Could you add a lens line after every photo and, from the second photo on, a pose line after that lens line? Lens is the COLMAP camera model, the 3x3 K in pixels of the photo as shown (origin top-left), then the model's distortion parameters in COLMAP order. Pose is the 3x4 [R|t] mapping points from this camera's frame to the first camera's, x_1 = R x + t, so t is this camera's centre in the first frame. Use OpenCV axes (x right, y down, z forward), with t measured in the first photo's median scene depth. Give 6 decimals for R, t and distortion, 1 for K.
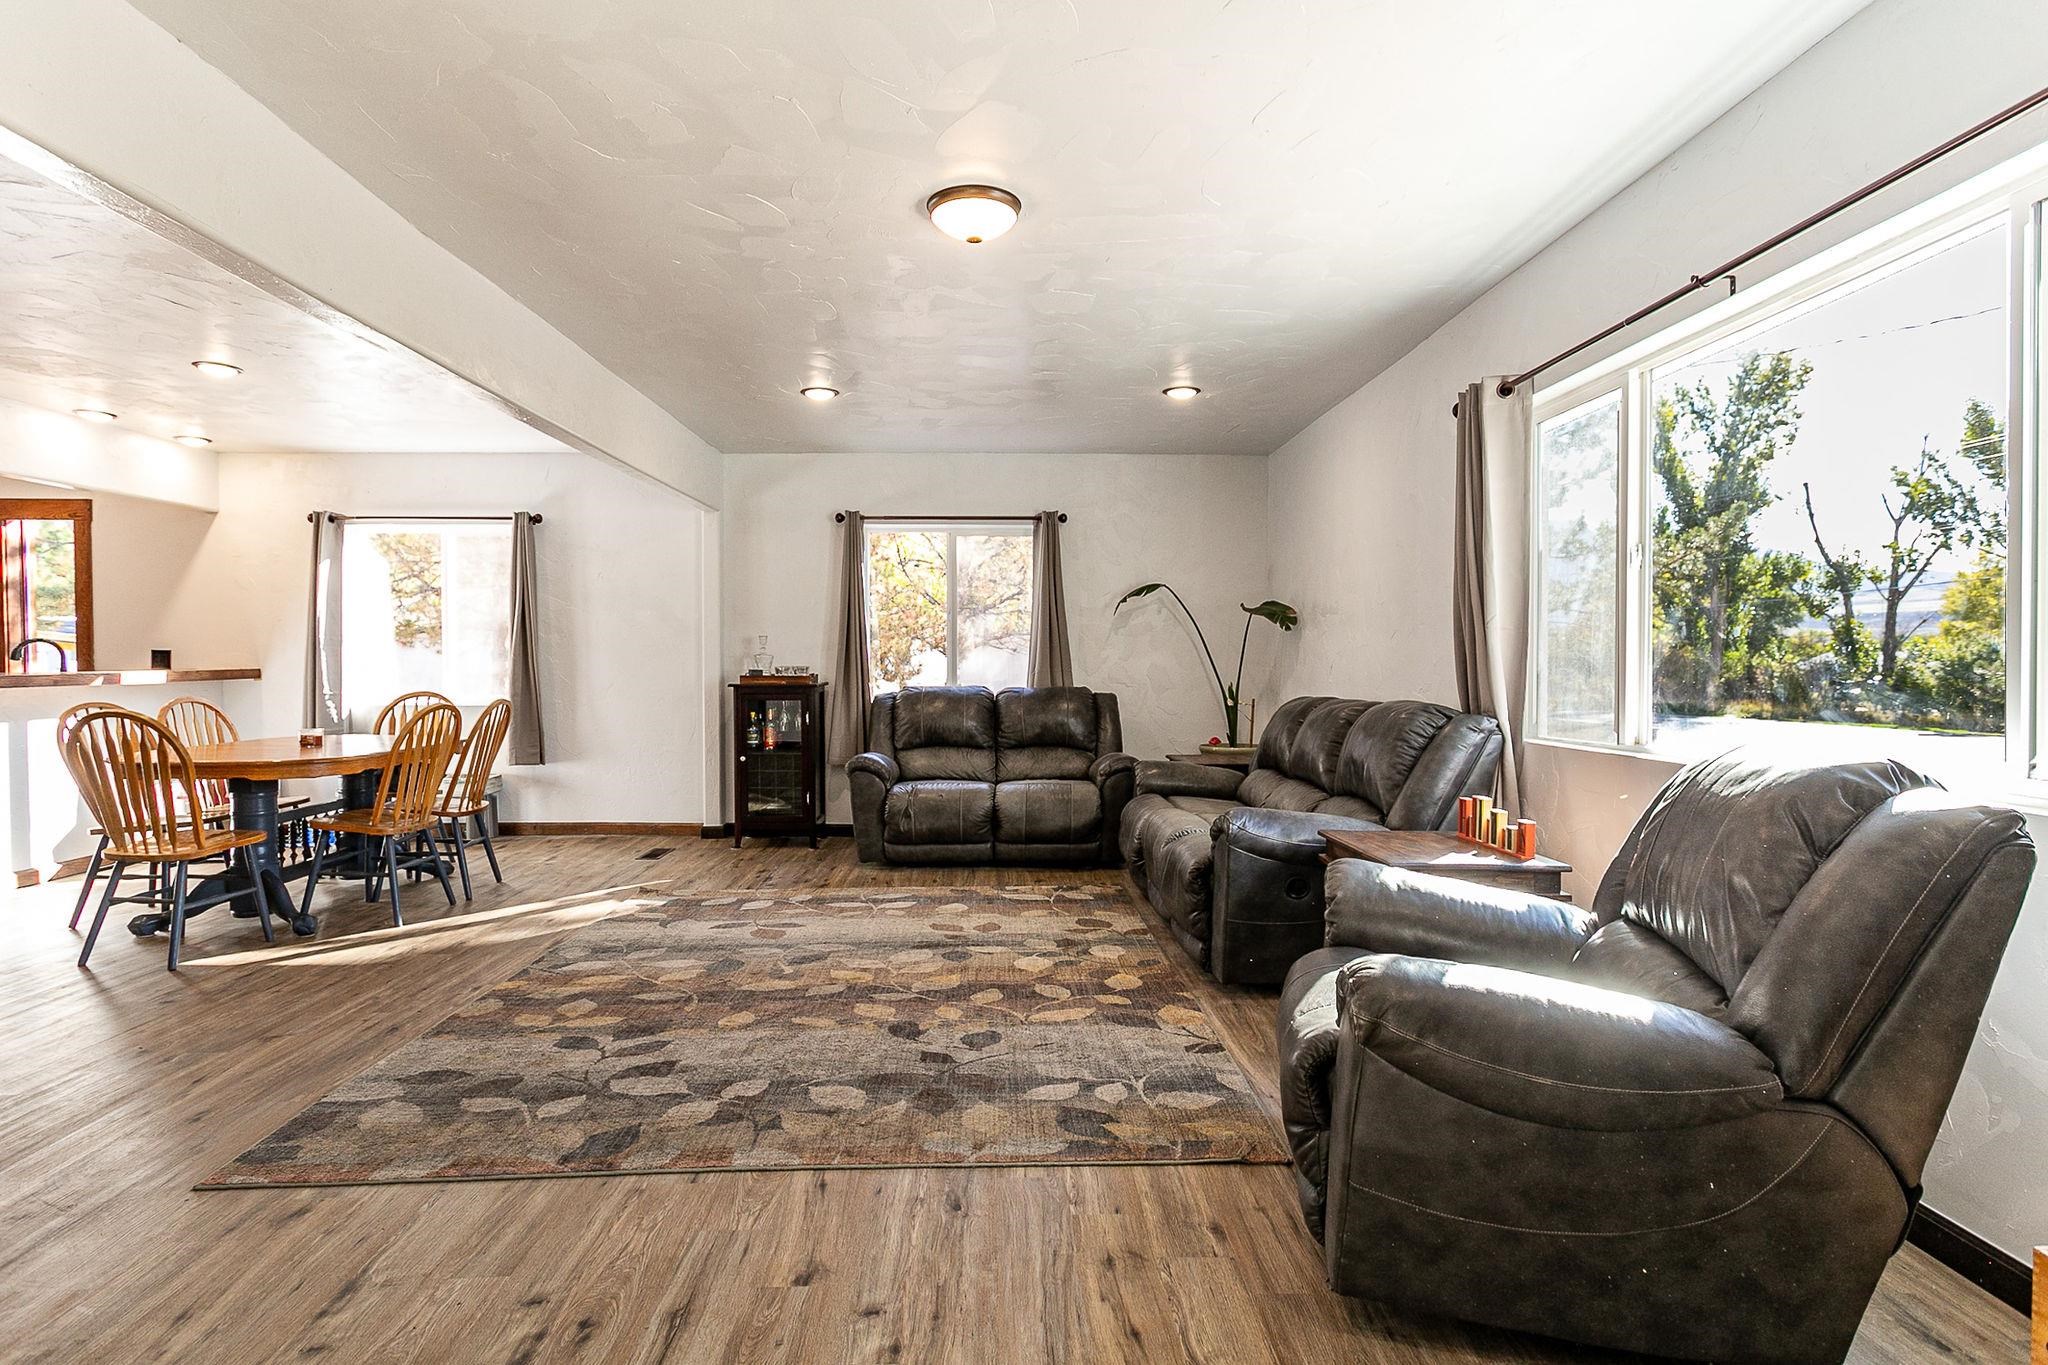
lens RADIAL K [[1021.0, 0, 997.9], [0, 1021.0, 679.3], [0, 0, 1]] dist [0.002028, 0.001715]
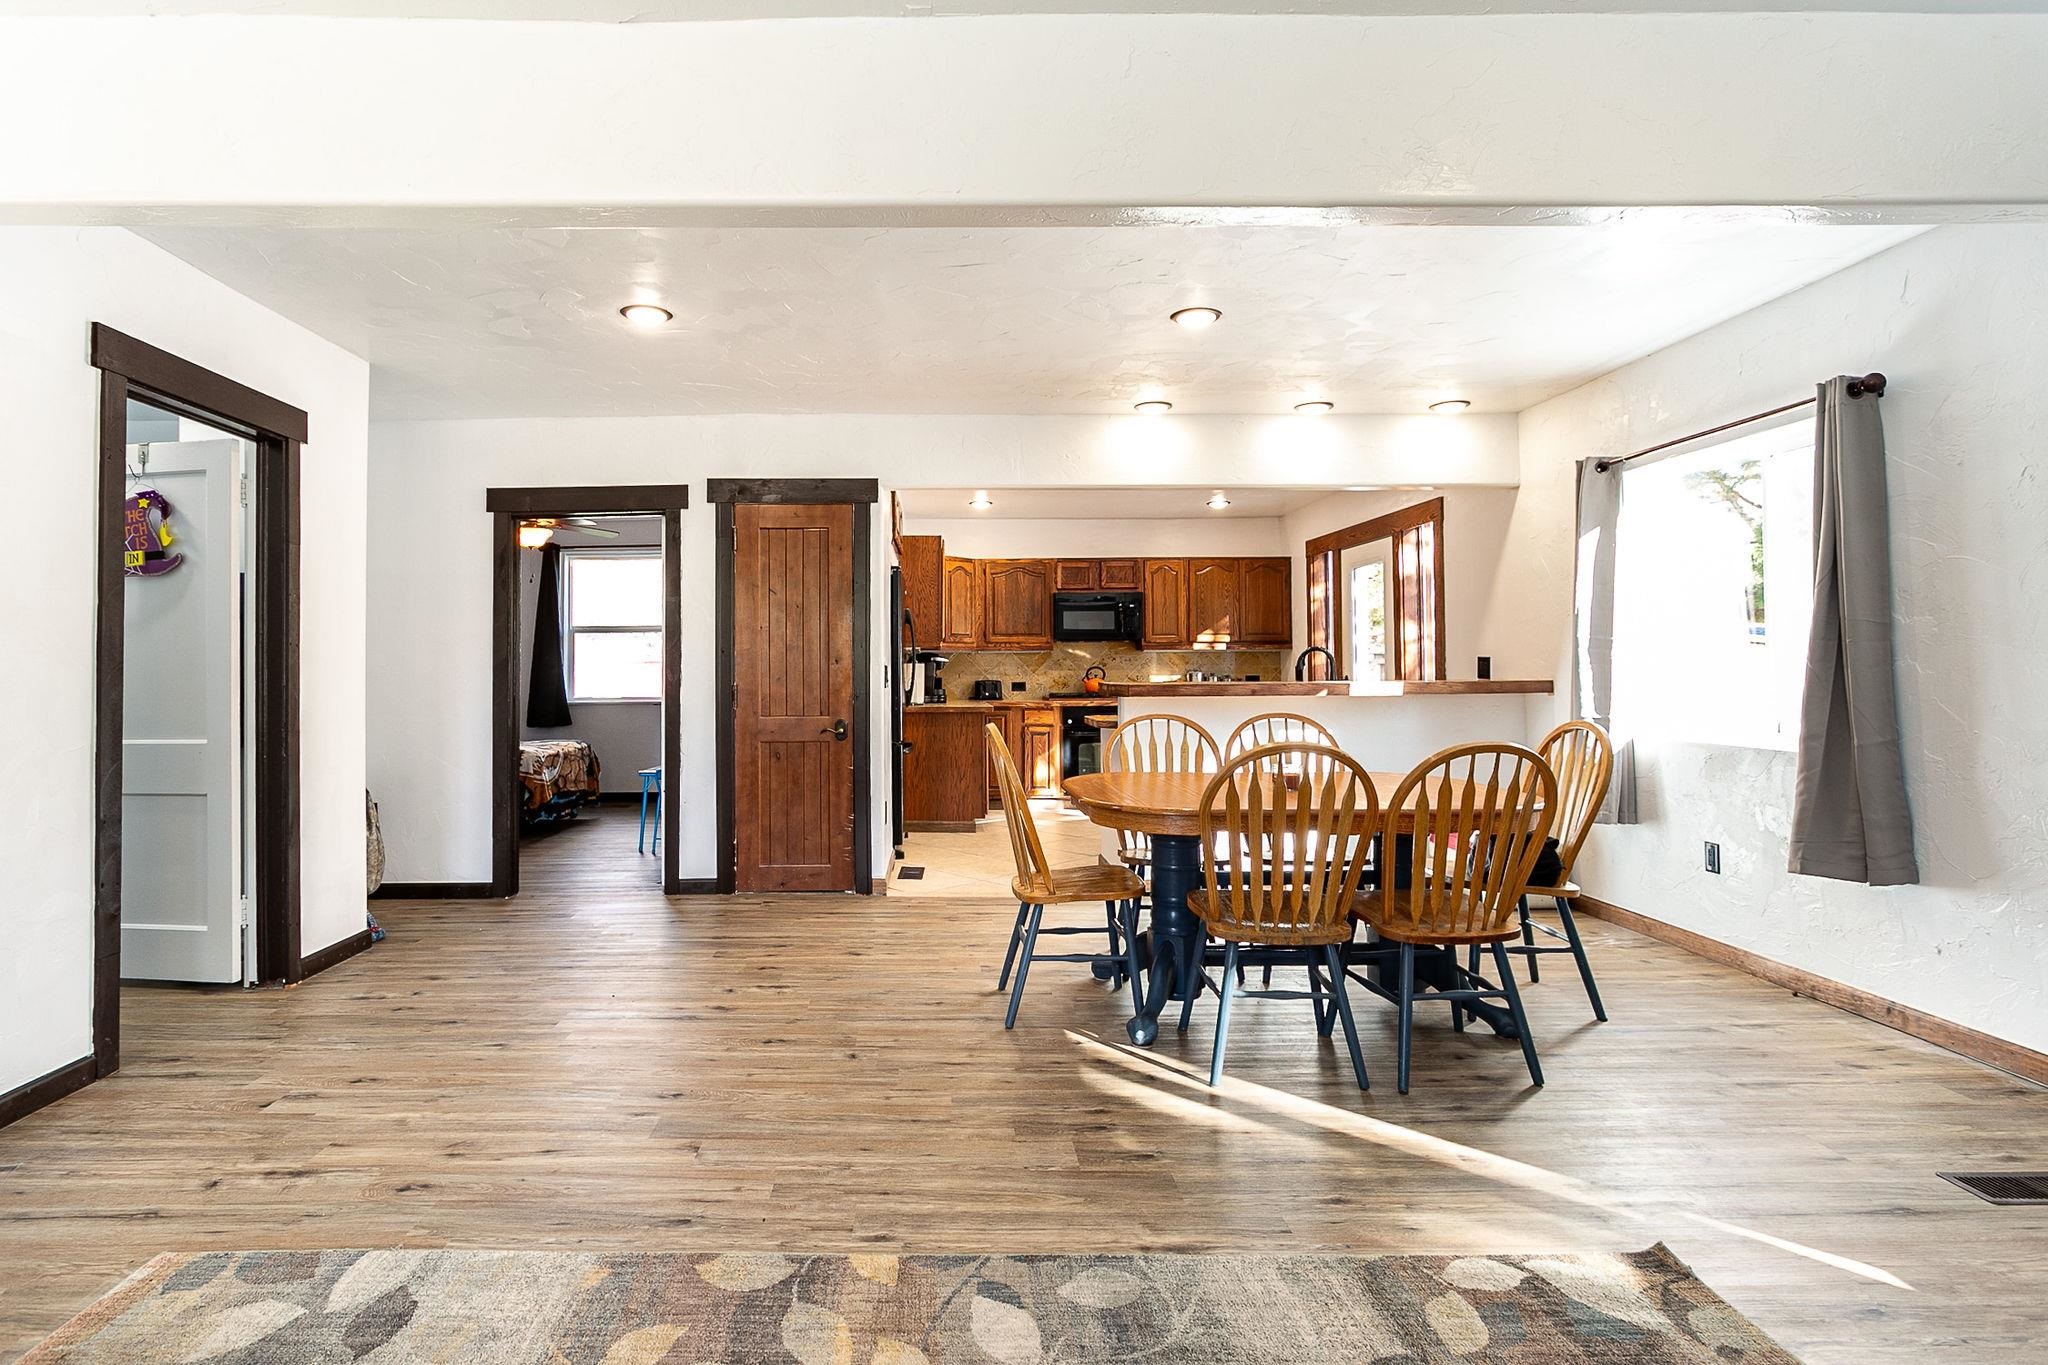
lens RADIAL K [[1007.1, 0, 961.1], [0, 1007.1, 670.3], [0, 0, 1]] dist [-0.003905, -0.000624]
pose [[0.013233, 0.004807, -0.999901, 0.037918], [-0.022832, 0.999729, 0.004504, -0.014385], [0.999652, 0.022770, 0.013339, 0.711082]]
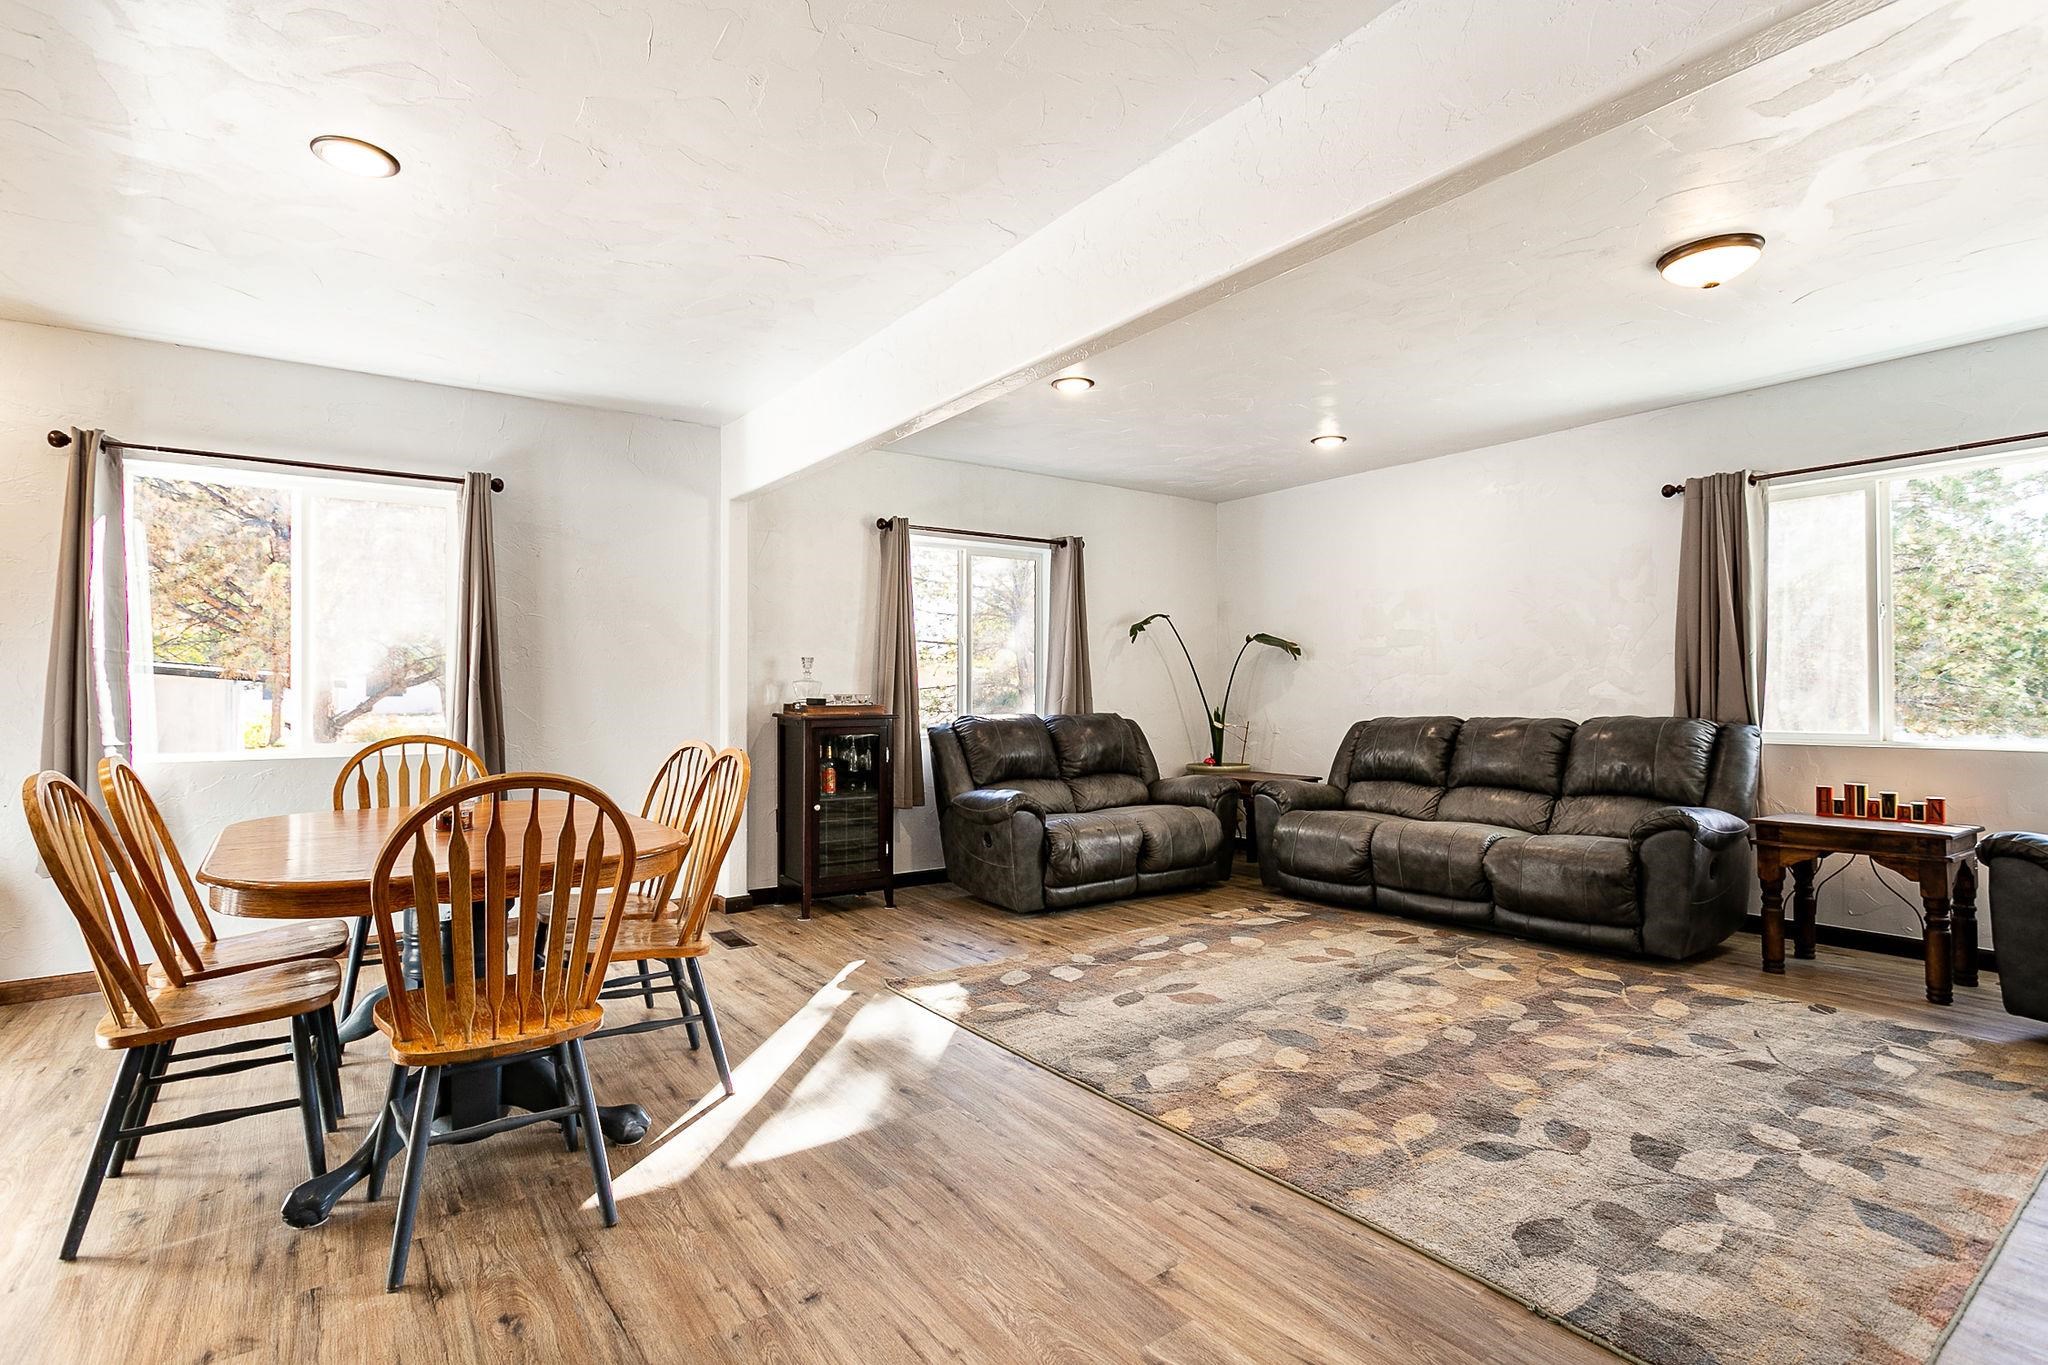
lens RADIAL K [[966.8, 0, 1010.4], [0, 966.8, 680.4], [0, 0, 1]] dist [-0.002247, 0.000514]
pose [[0.830054, 0.002219, 0.557679, -0.668565], [0.016110, 0.999479, -0.027954, 0.000759], [-0.557450, 0.032187, 0.829586, 0.330883]]
